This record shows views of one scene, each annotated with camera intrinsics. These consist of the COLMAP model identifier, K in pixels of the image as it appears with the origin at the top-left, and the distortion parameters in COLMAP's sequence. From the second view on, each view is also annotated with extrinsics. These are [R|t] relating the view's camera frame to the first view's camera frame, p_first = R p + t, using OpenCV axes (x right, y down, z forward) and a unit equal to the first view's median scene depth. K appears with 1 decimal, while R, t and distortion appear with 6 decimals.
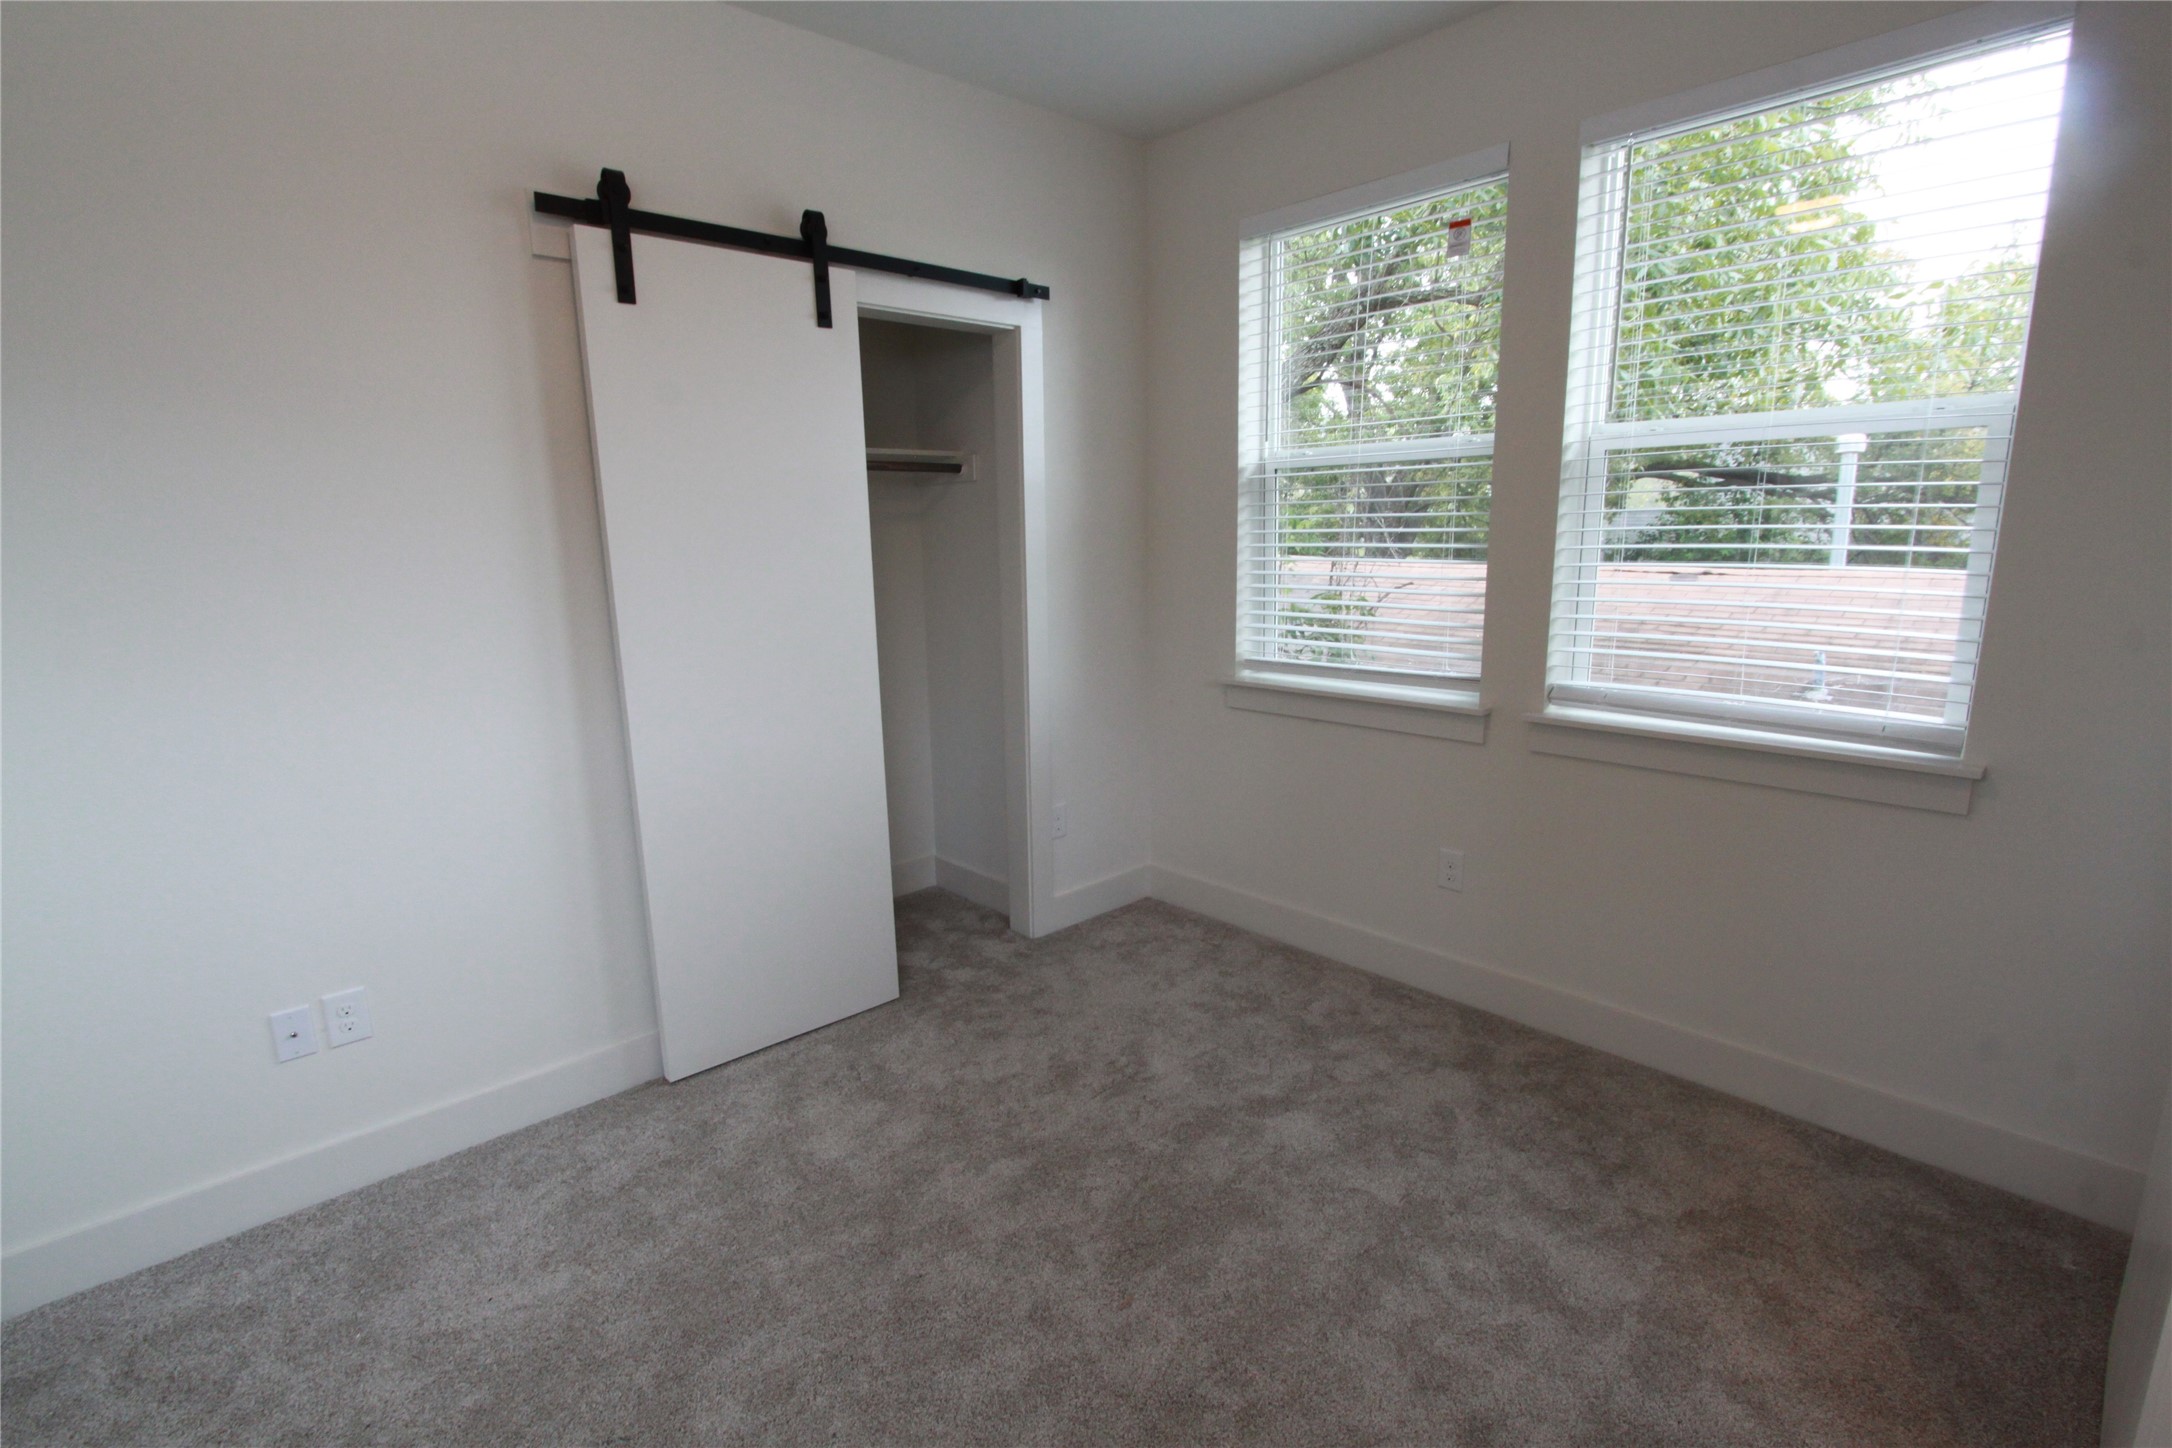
lens RADIAL K [[1007.7, 0, 1073.7], [0, 1007.7, 726.3], [0, 0, 1]] dist [-0.014084, 0.001308]
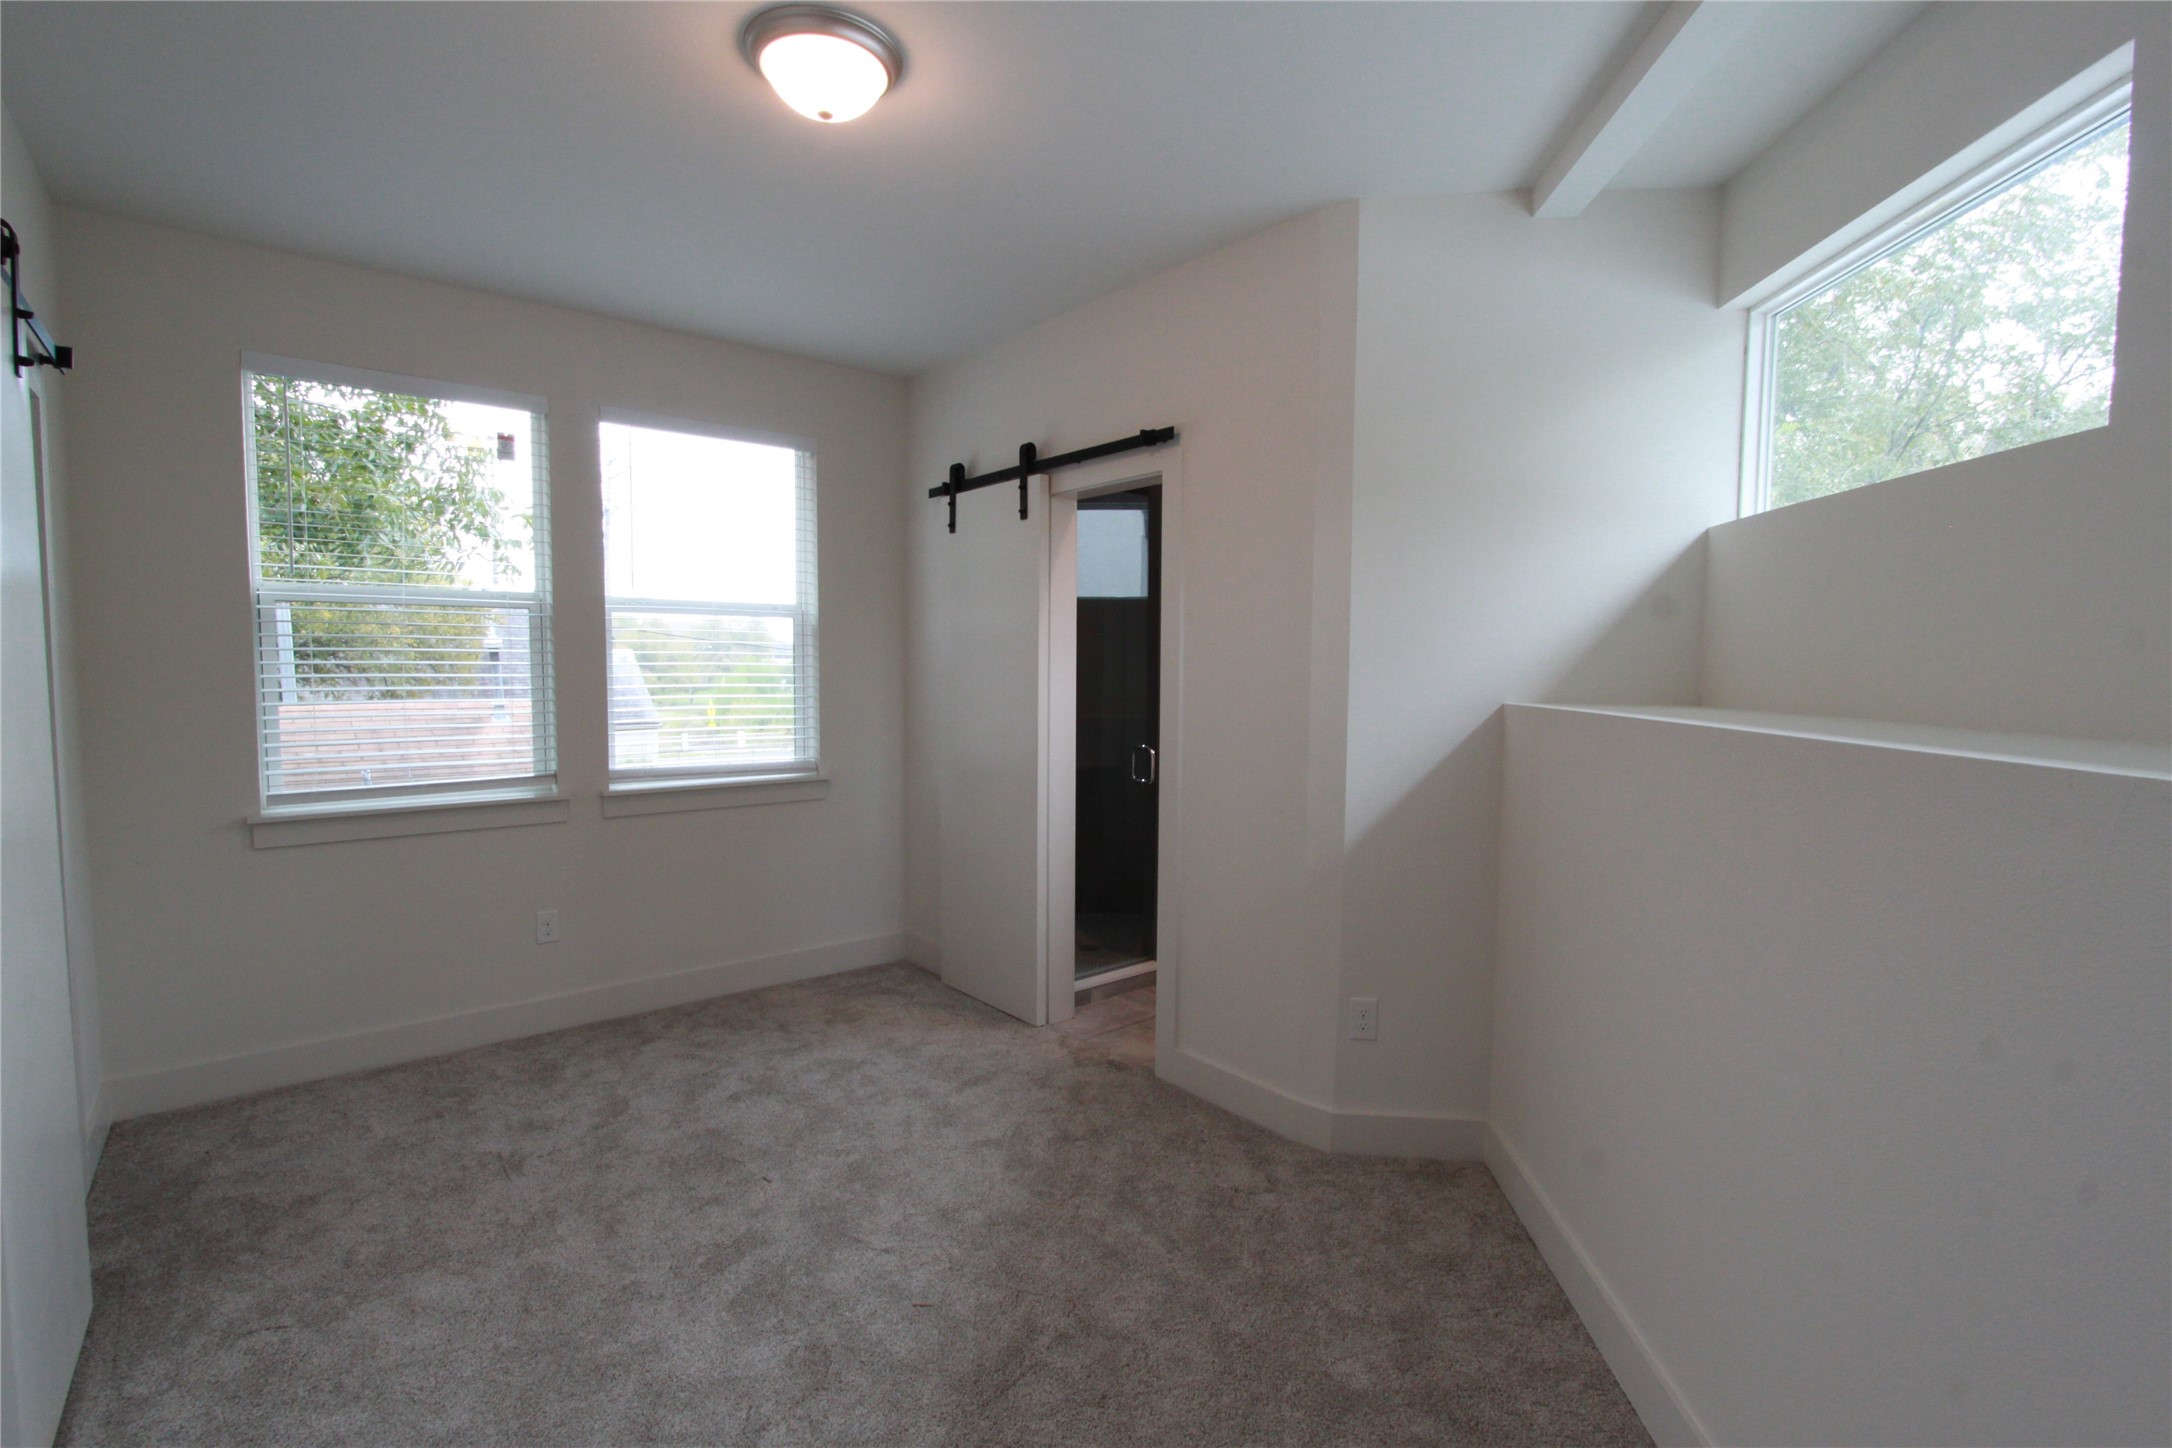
lens RADIAL K [[1007.7, 0, 1080.8], [0, 1007.7, 722.5], [0, 0, 1]] dist [-0.014084, 0.001308]
pose [[0.039207, -0.032593, 0.998699, -0.932034], [0.190004, 0.981476, 0.024571, -0.014337], [-0.981000, 0.188794, 0.044674, 0.257169]]
